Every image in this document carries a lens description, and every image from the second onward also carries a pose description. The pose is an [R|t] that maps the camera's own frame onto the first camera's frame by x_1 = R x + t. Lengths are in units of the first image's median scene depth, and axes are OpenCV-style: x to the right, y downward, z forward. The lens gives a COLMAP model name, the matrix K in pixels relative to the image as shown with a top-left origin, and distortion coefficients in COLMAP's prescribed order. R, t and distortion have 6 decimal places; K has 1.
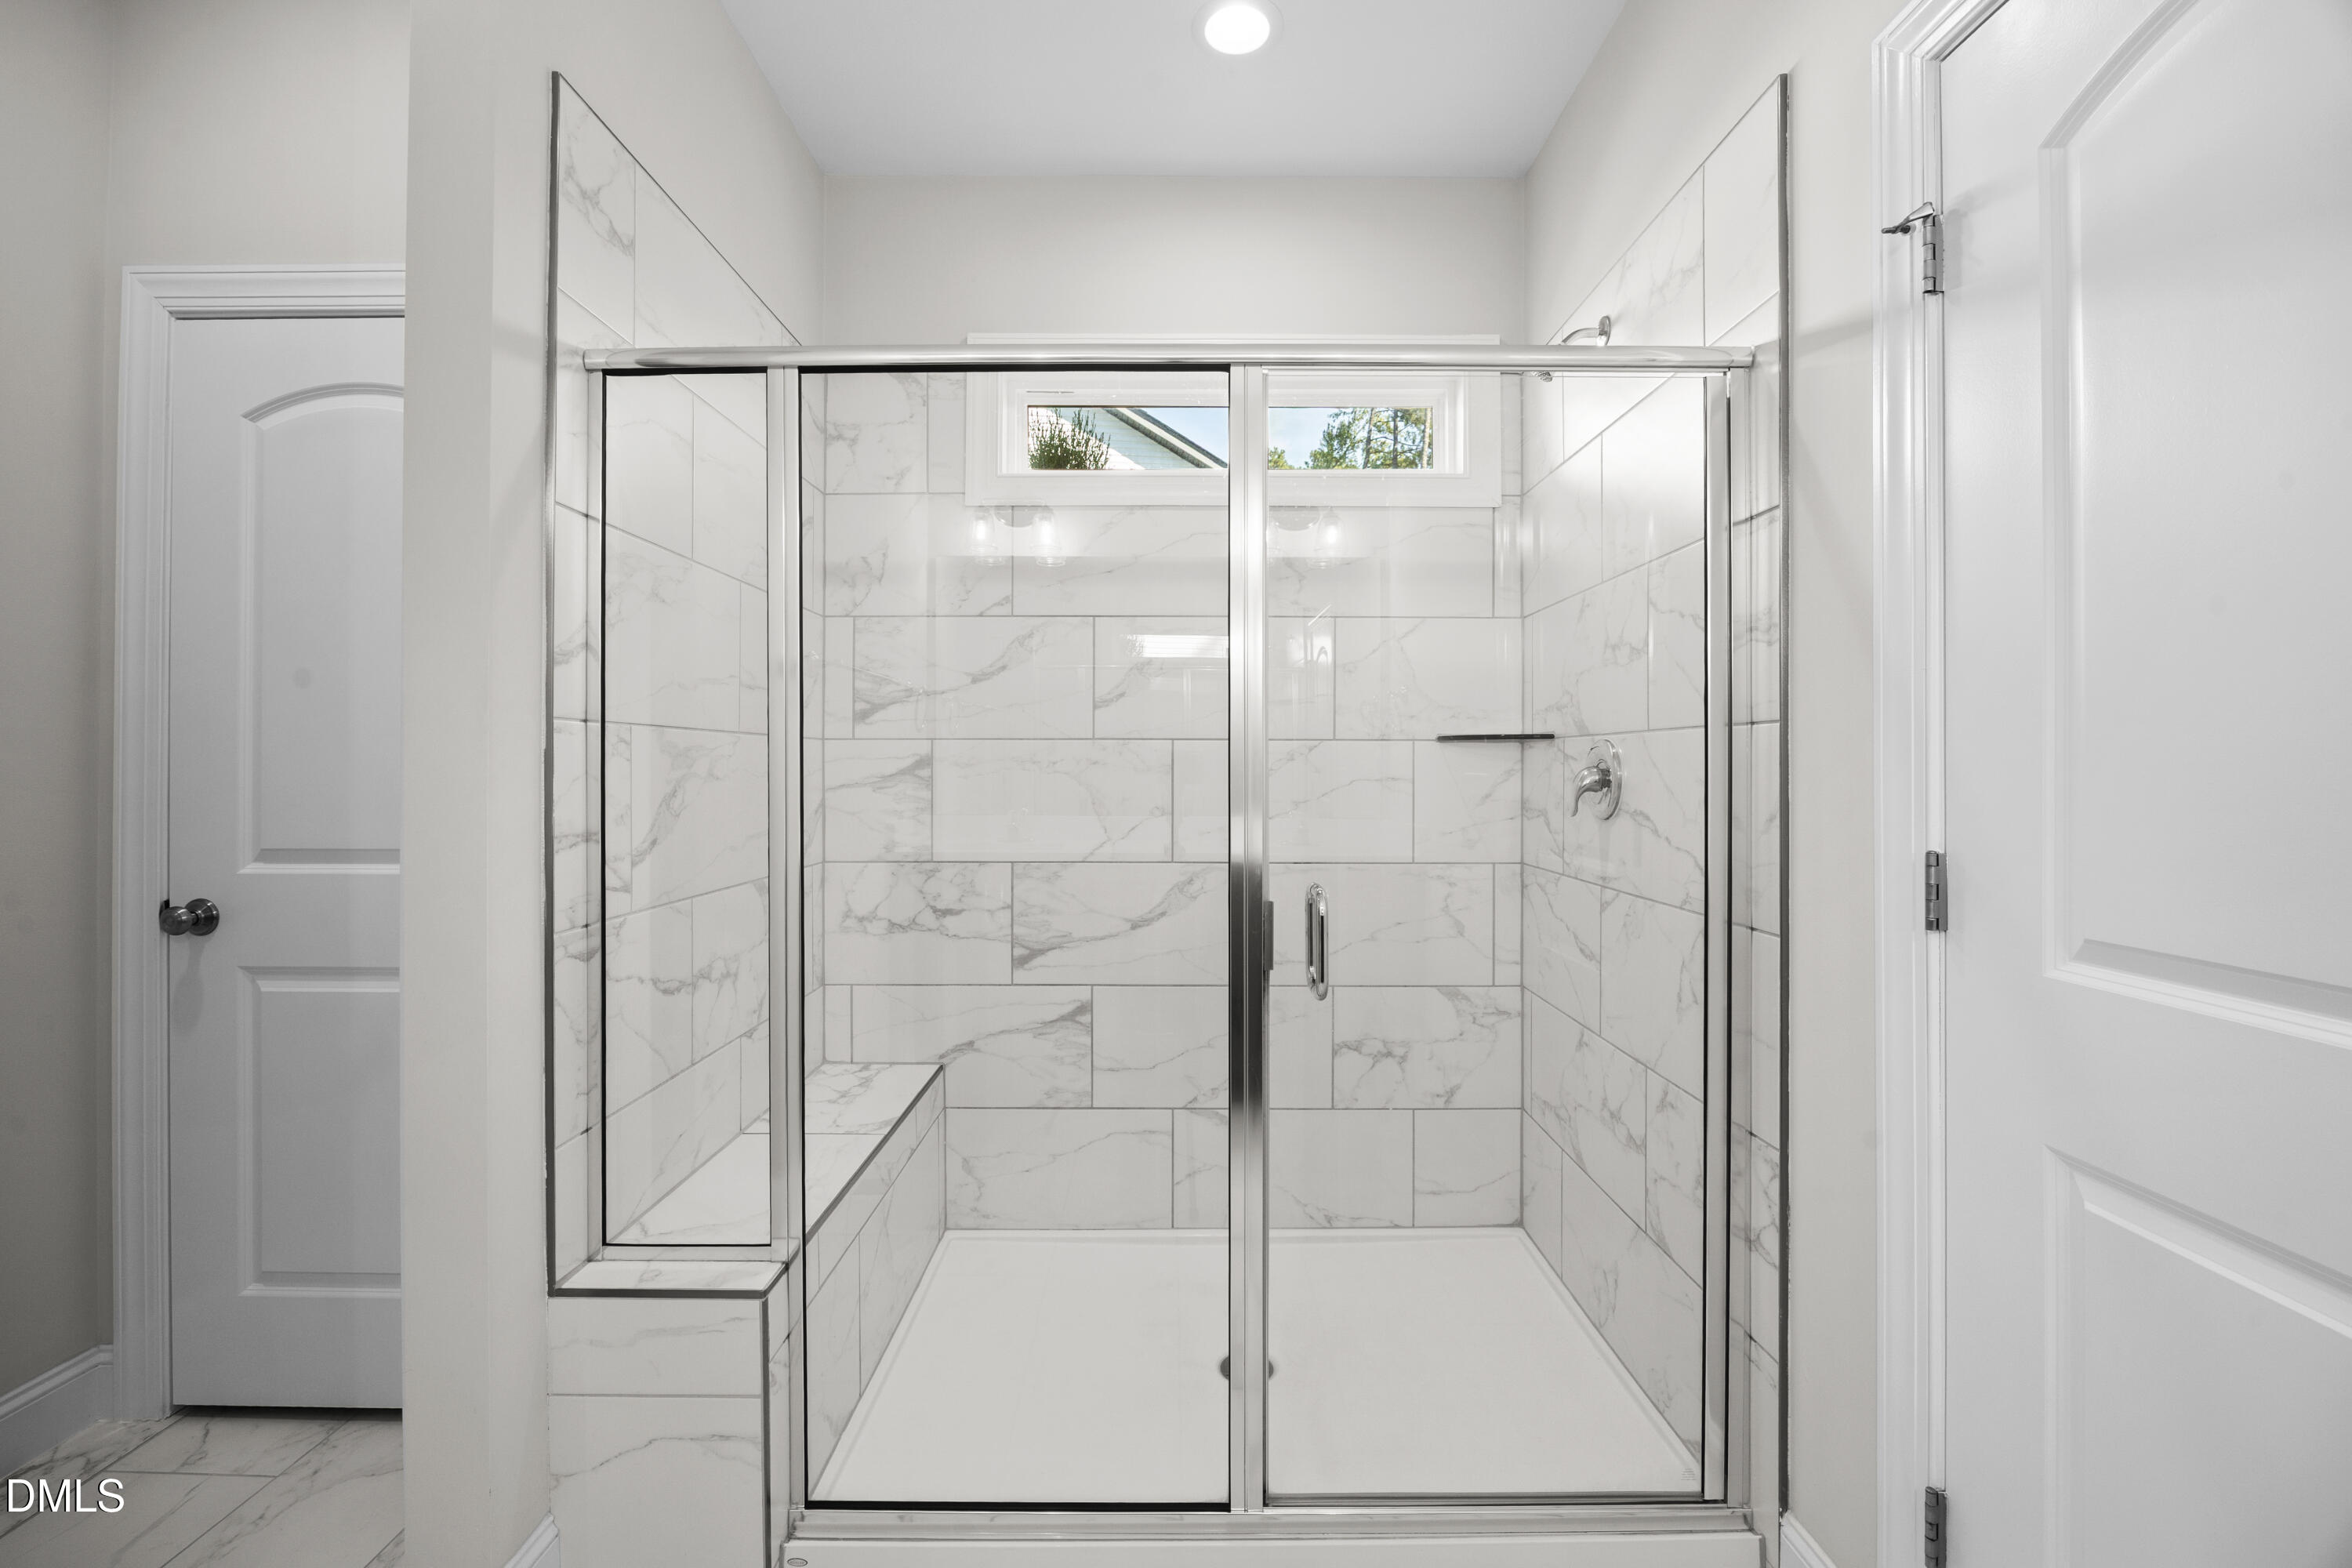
lens RADIAL K [[963.5, 0, 1200.1], [0, 963.5, 769.8], [0, 0, 1]] dist [-0.006782, -0.000101]
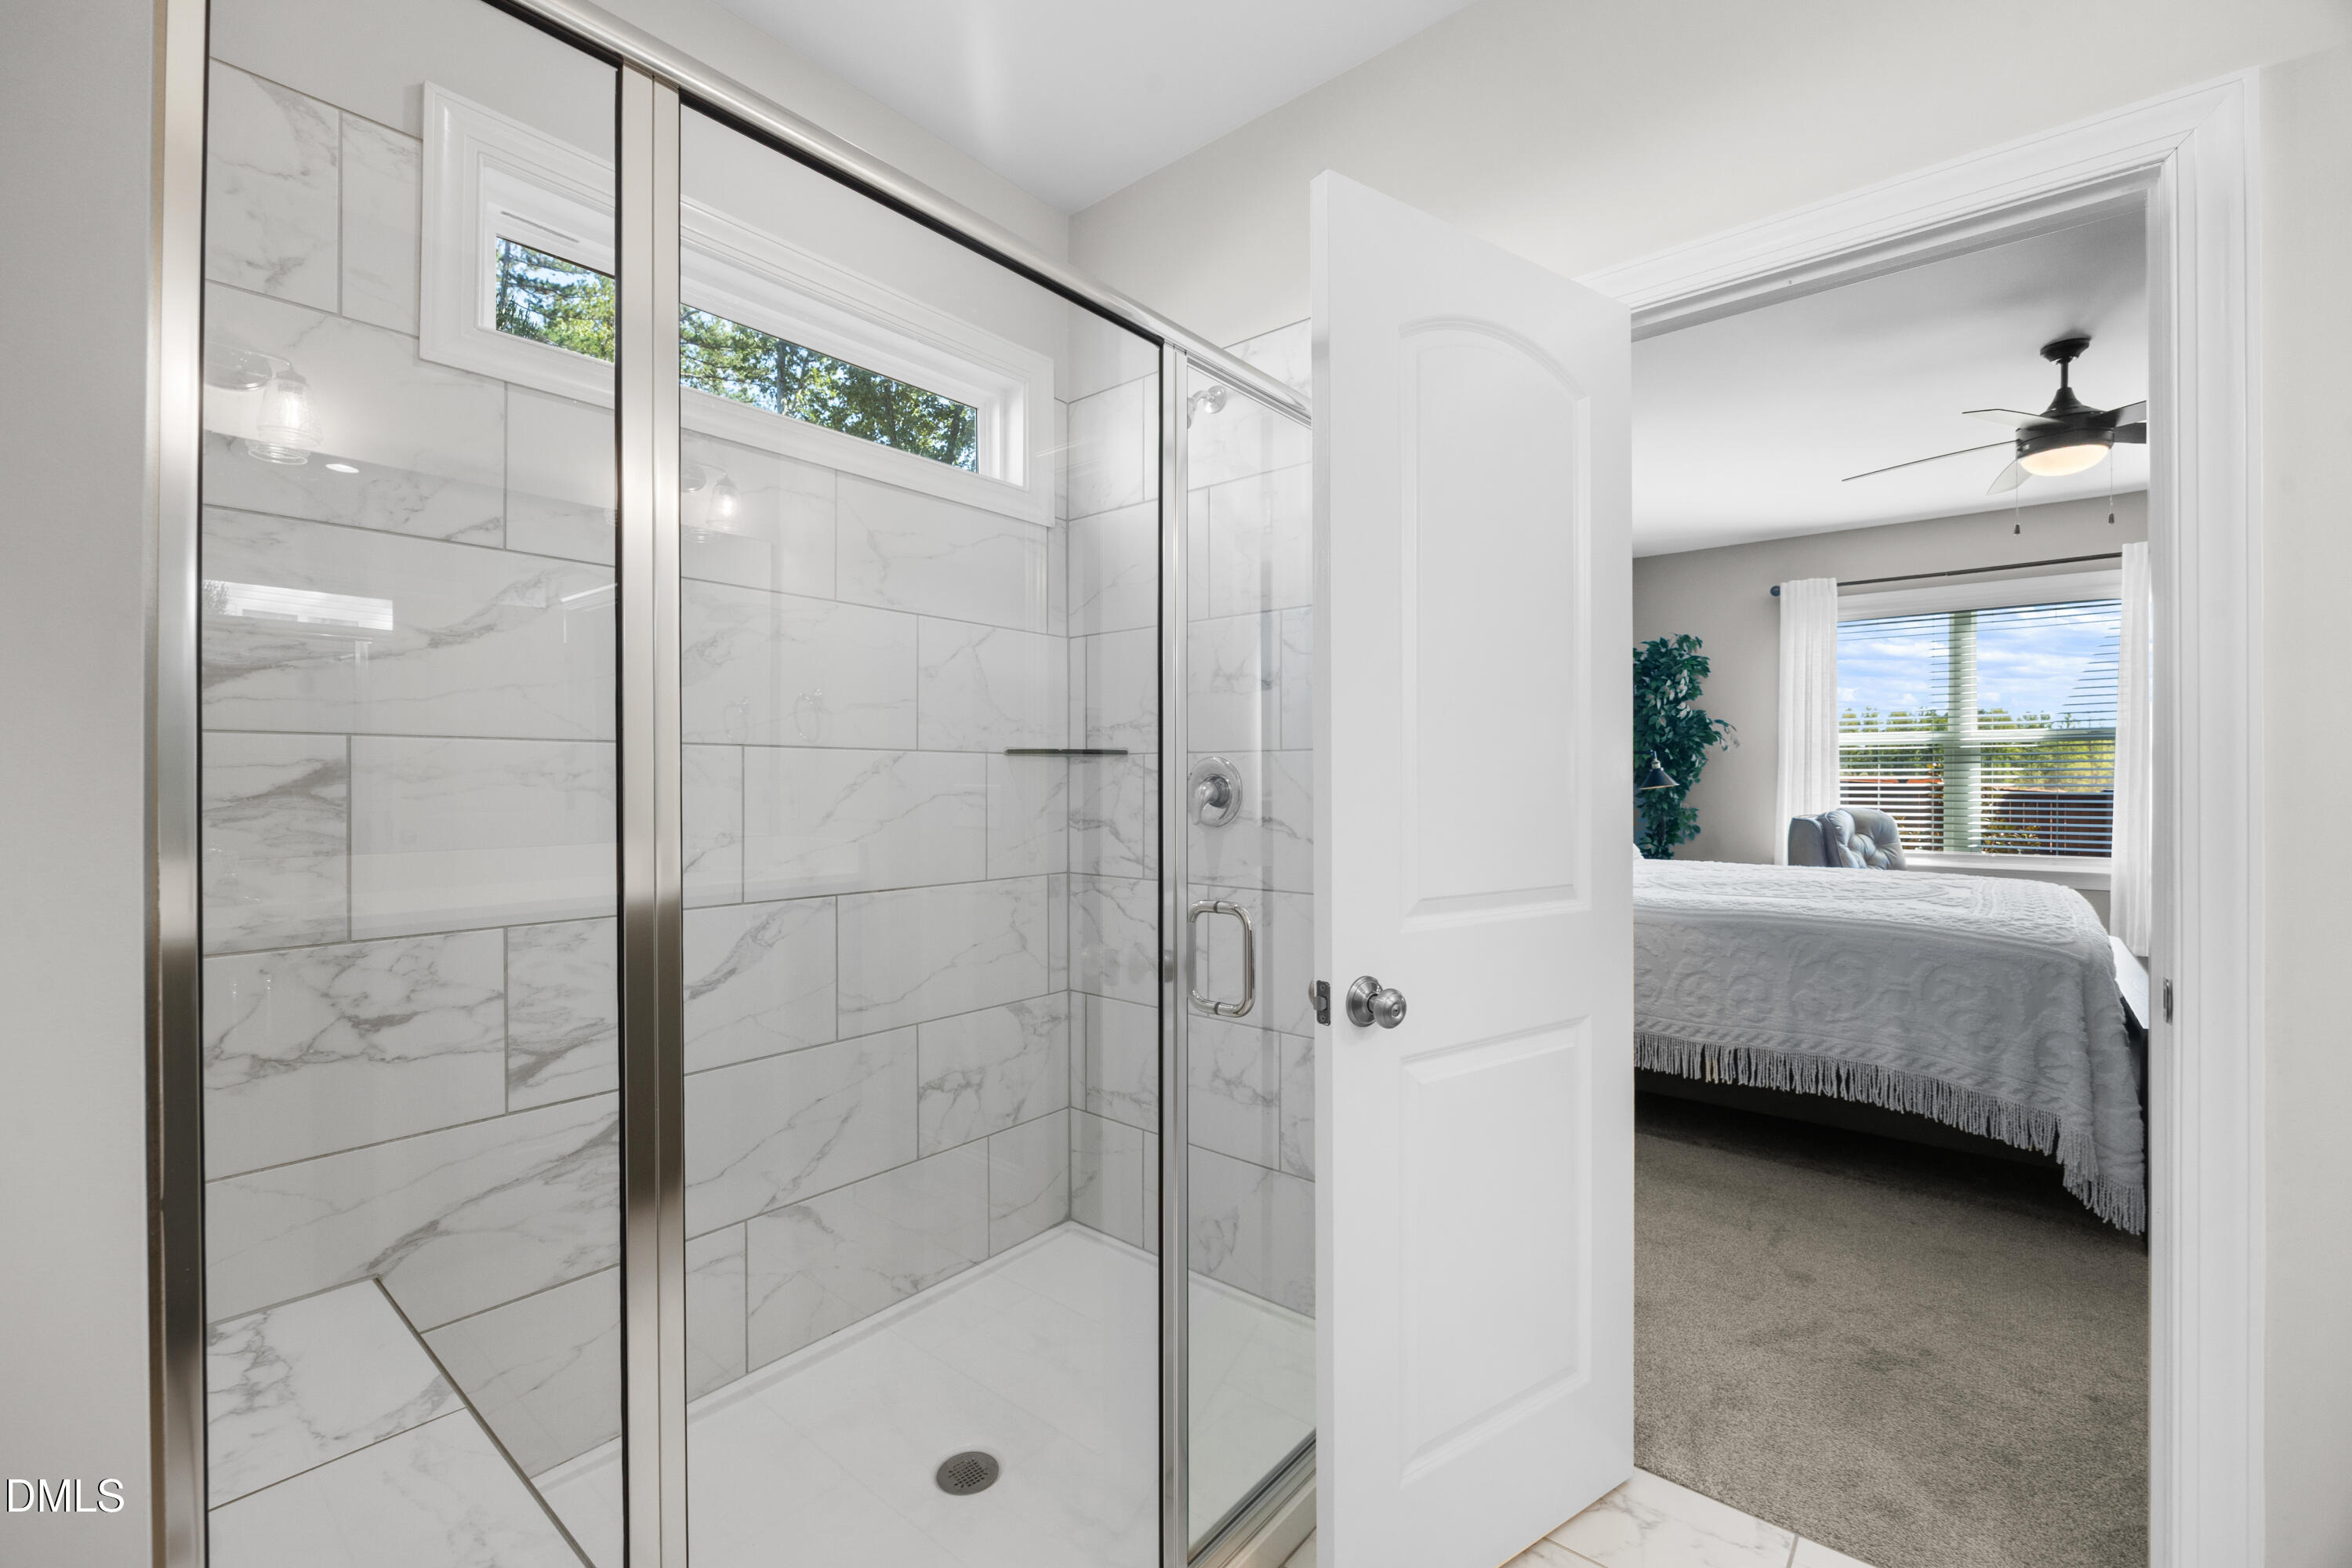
lens RADIAL K [[963.5, 0, 1165.8], [0, 963.5, 779.8], [0, 0, 1]] dist [-0.006782, -0.000101]
pose [[0.660377, -0.000598, 0.750934, -0.387518], [-0.001816, 0.999995, 0.002394, -0.006237], [-0.750932, -0.002944, 0.660373, 0.233711]]
